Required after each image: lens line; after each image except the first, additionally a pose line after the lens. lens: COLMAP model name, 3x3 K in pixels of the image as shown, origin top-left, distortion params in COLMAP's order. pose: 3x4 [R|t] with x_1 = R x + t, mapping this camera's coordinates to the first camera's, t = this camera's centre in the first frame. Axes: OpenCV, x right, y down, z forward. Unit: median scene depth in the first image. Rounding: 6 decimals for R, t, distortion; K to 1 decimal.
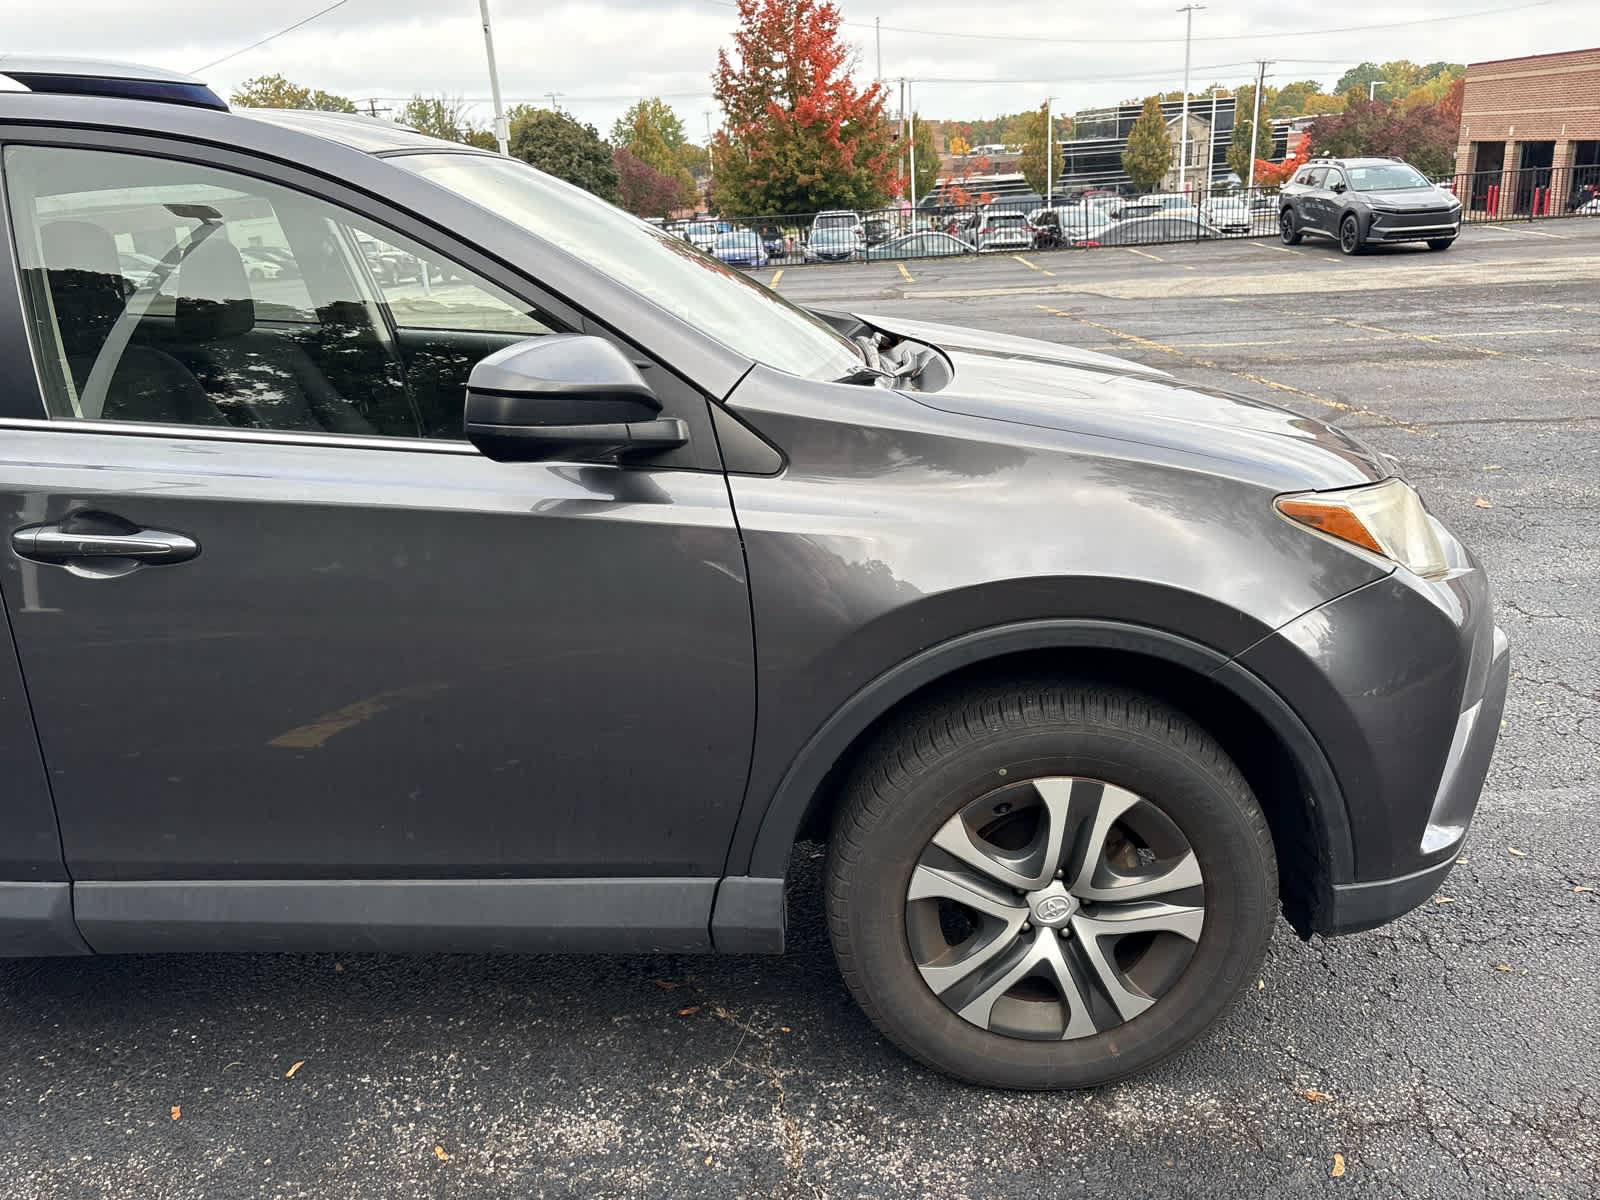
lens RADIAL K [[1213.0, 0, 798.8], [0, 1213.0, 609.1], [0, 0, 1]] dist [0.041872, -0.043849]
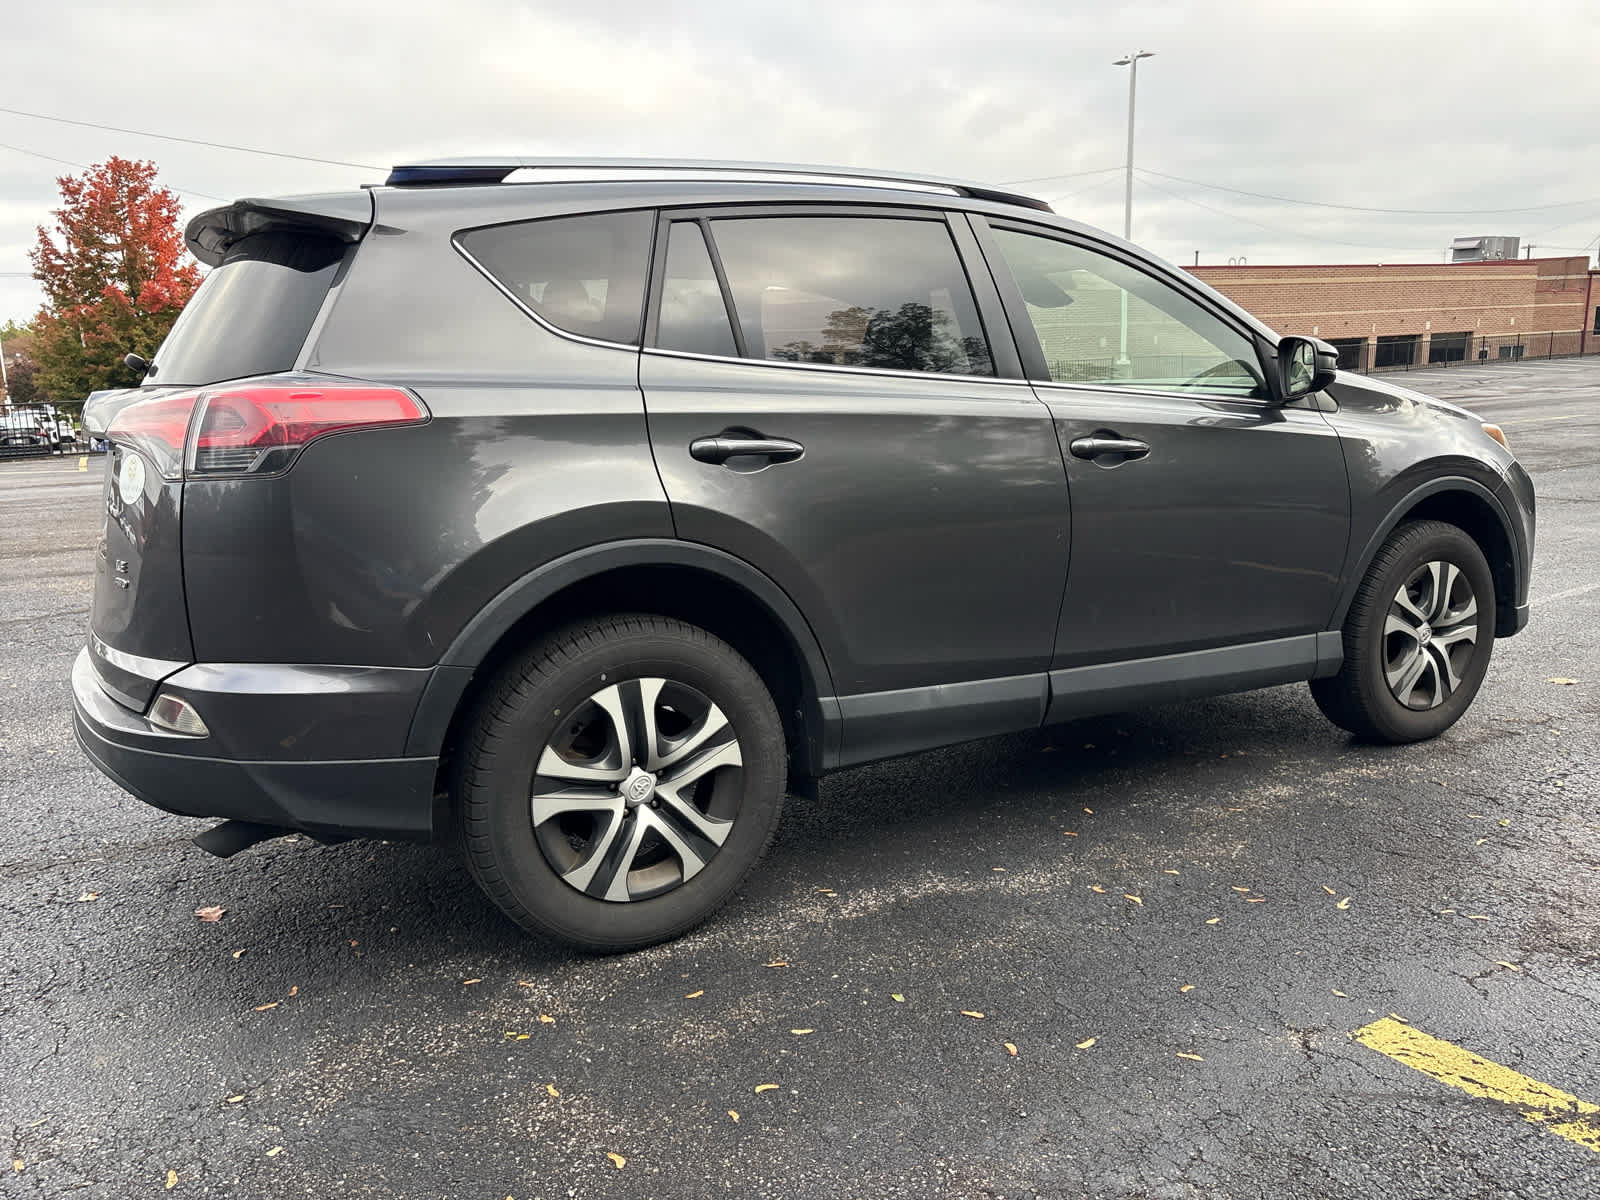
lens RADIAL K [[1213.0, 0, 790.9], [0, 1213.0, 606.3], [0, 0, 1]] dist [0.041872, -0.043849]
pose [[0.862515, -0.077910, 0.499998, -1.668614], [0.153971, 0.981633, -0.112646, 0.266661], [-0.482038, 0.174144, 0.858669, -0.210248]]
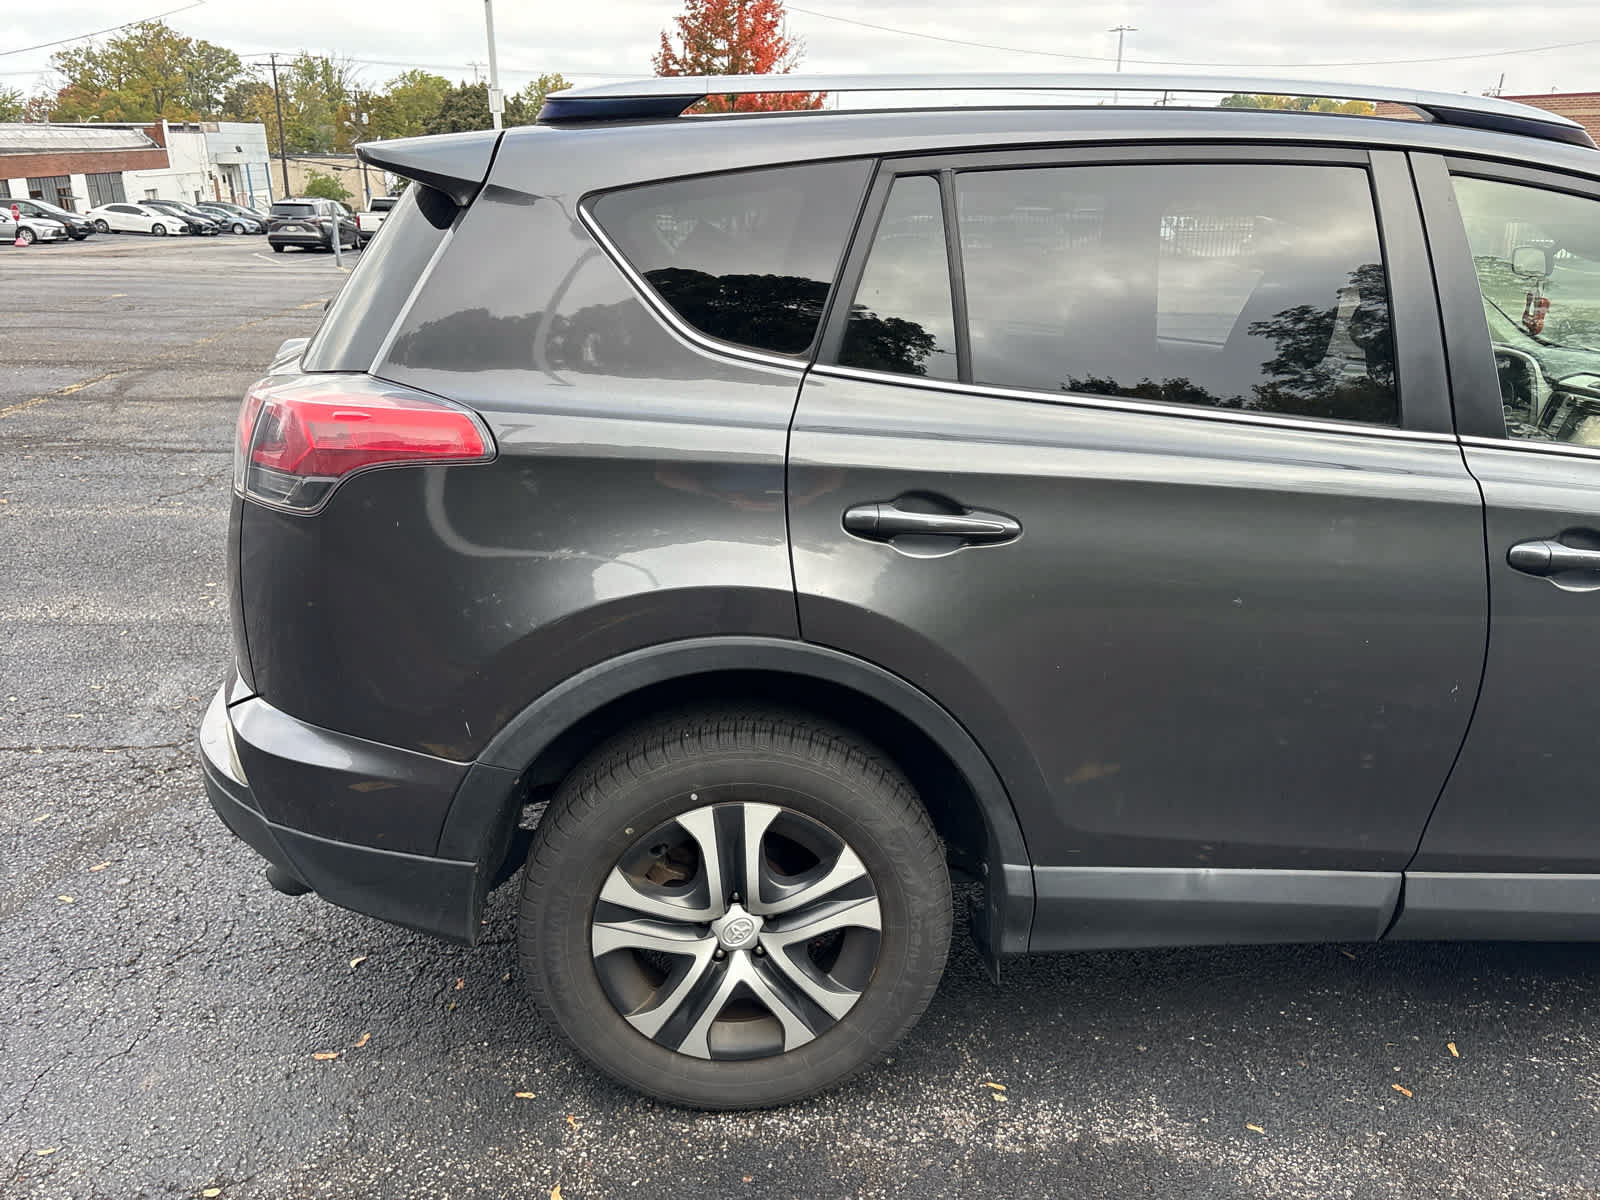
lens RADIAL K [[1213.0, 0, 792.5], [0, 1213.0, 607.4], [0, 0, 1]] dist [0.041872, -0.043849]
pose [[0.994510, 0.031196, 0.099881, -1.233148], [-0.031776, 0.999486, 0.004230, 0.006521], [-0.099698, -0.007380, 0.994990, 0.002509]]
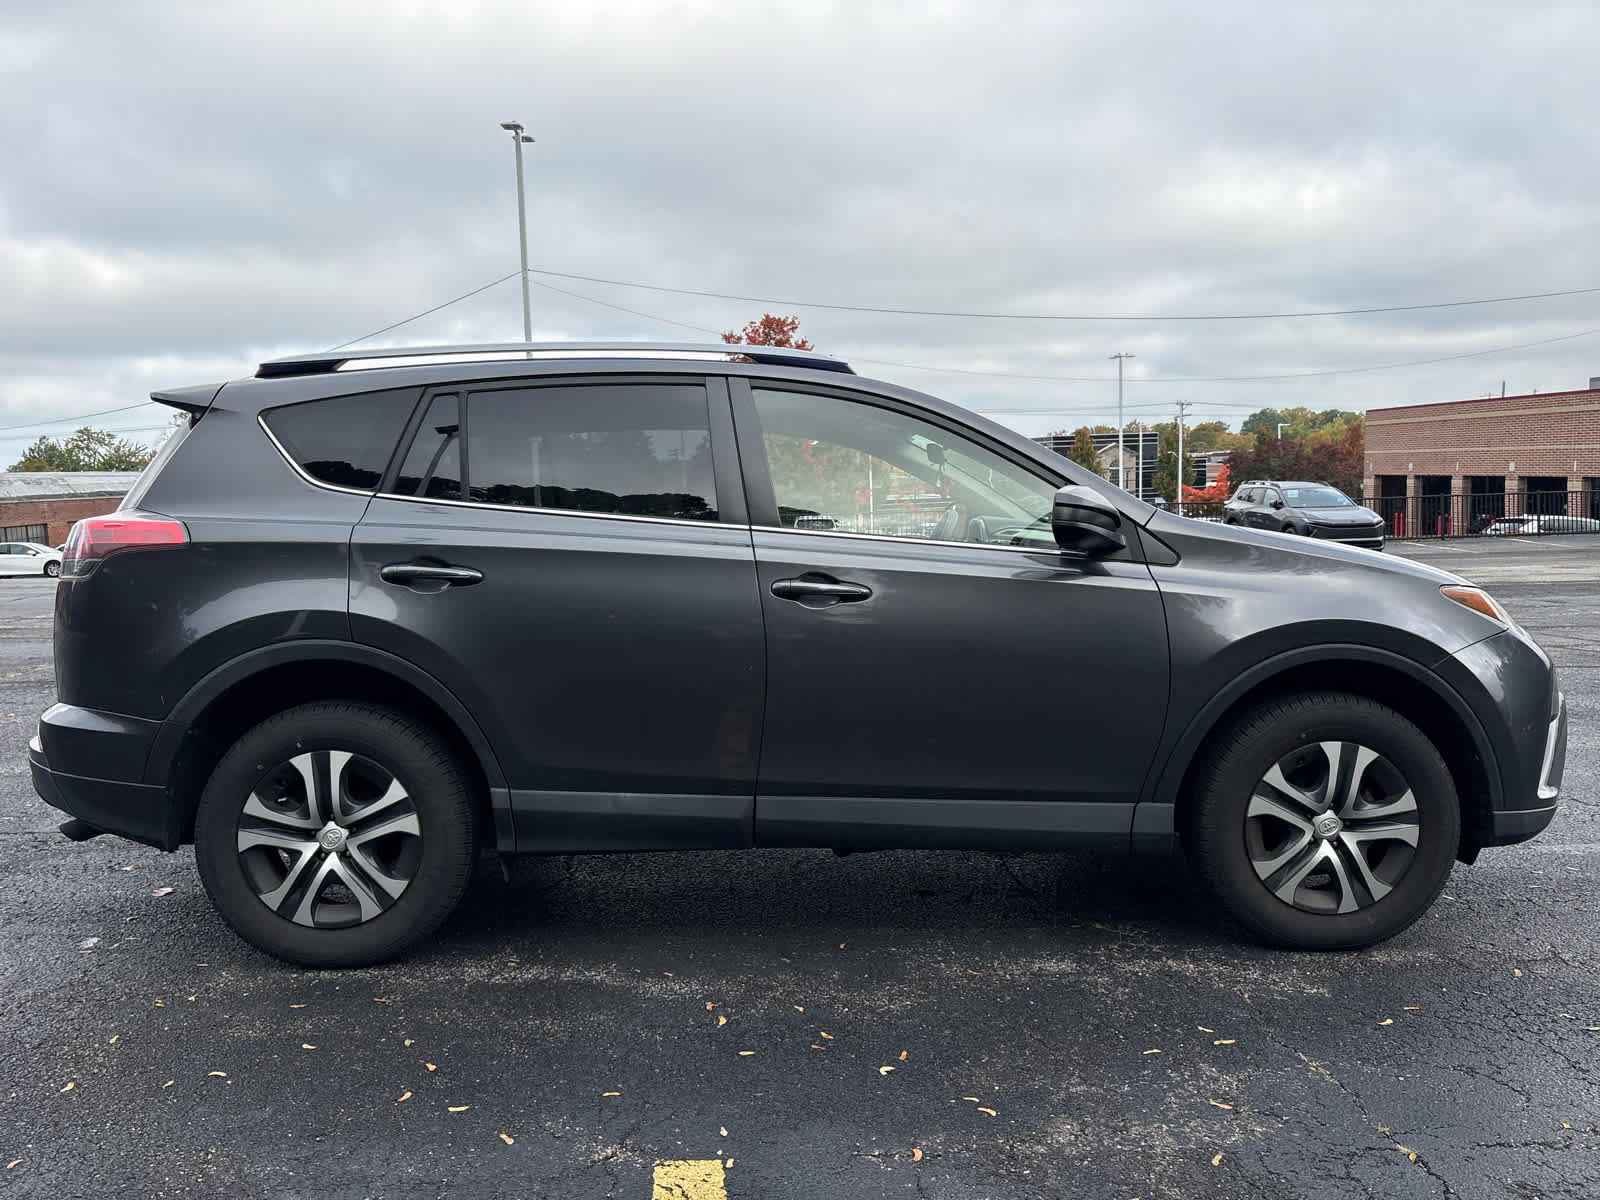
lens RADIAL K [[1213.0, 0, 799.2], [0, 1213.0, 603.3], [0, 0, 1]] dist [0.041872, -0.043849]
pose [[0.998665, 0.027074, 0.043995, -0.613734], [-0.015456, 0.969244, -0.245614, 0.374925], [-0.049292, 0.244606, 0.968369, -0.686989]]
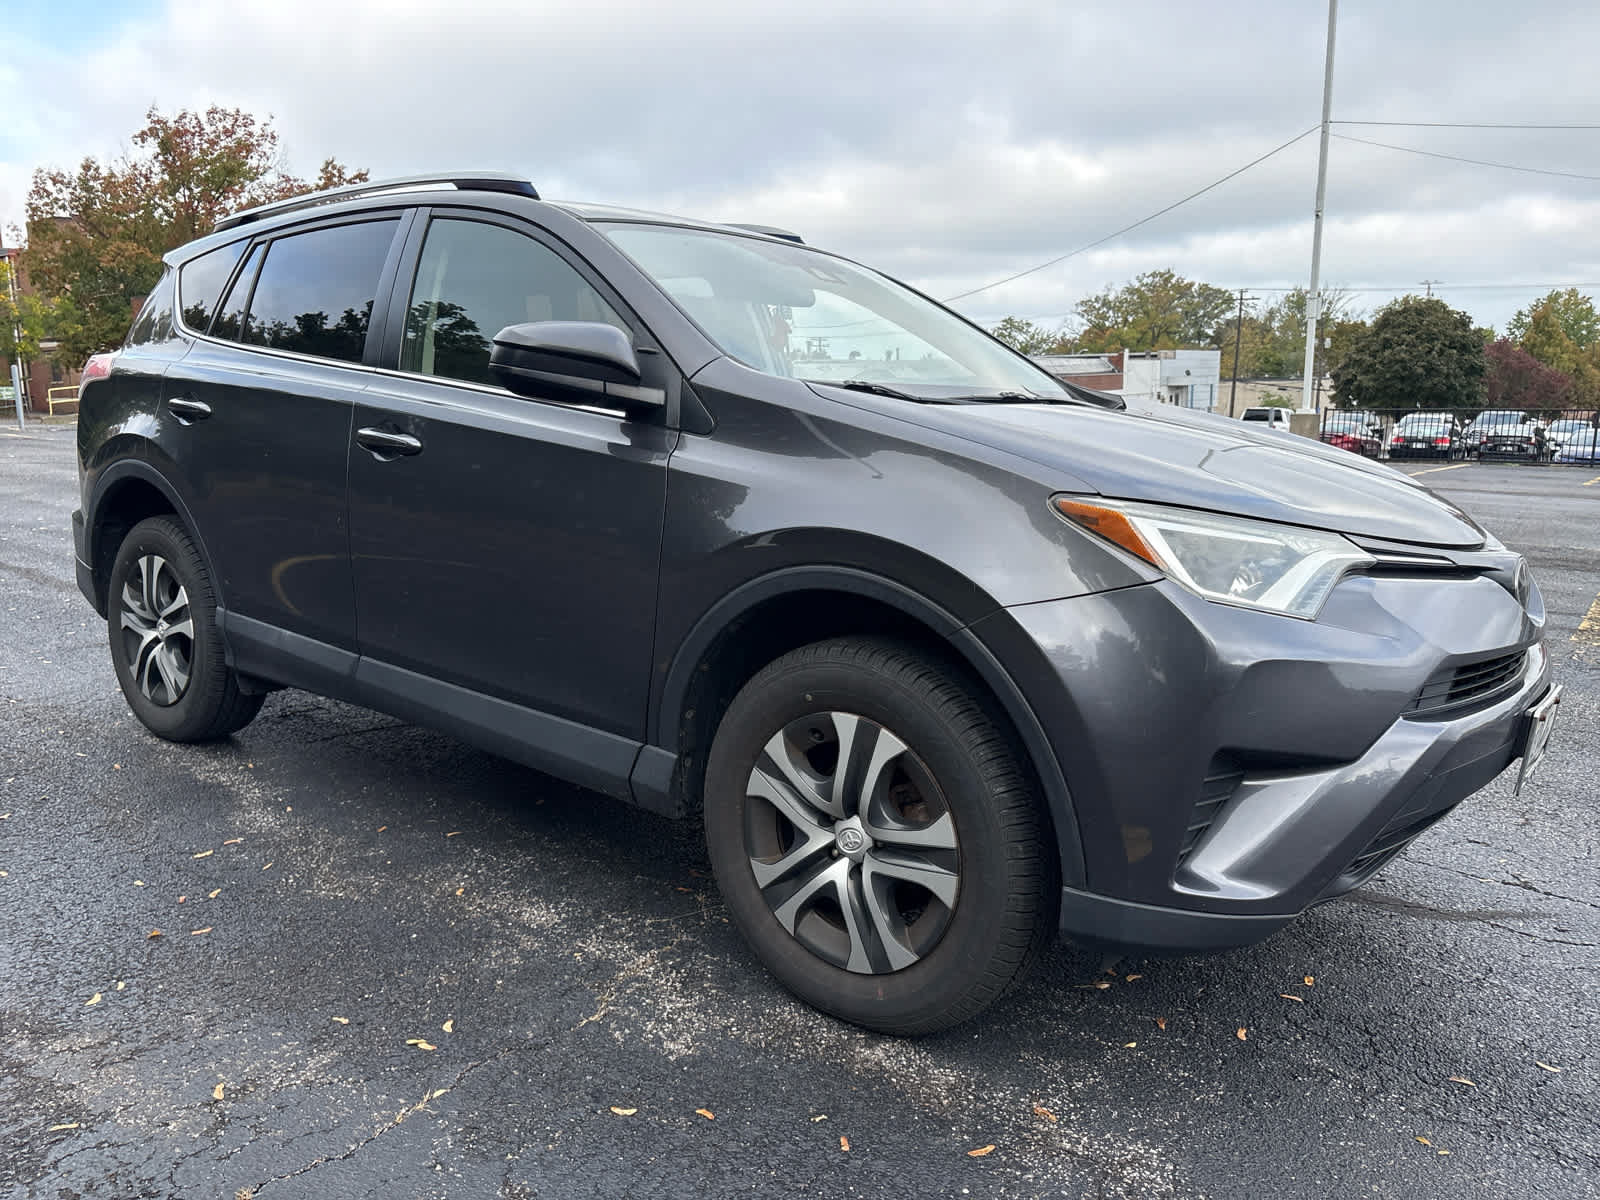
lens RADIAL K [[1213.0, 0, 794.4], [0, 1213.0, 596.6], [0, 0, 1]] dist [0.041872, -0.043849]
pose [[0.784837, 0.156970, -0.599493, 0.809646], [-0.245140, 0.967121, -0.067700, 0.116989], [0.569155, 0.200093, 0.797512, 0.029887]]
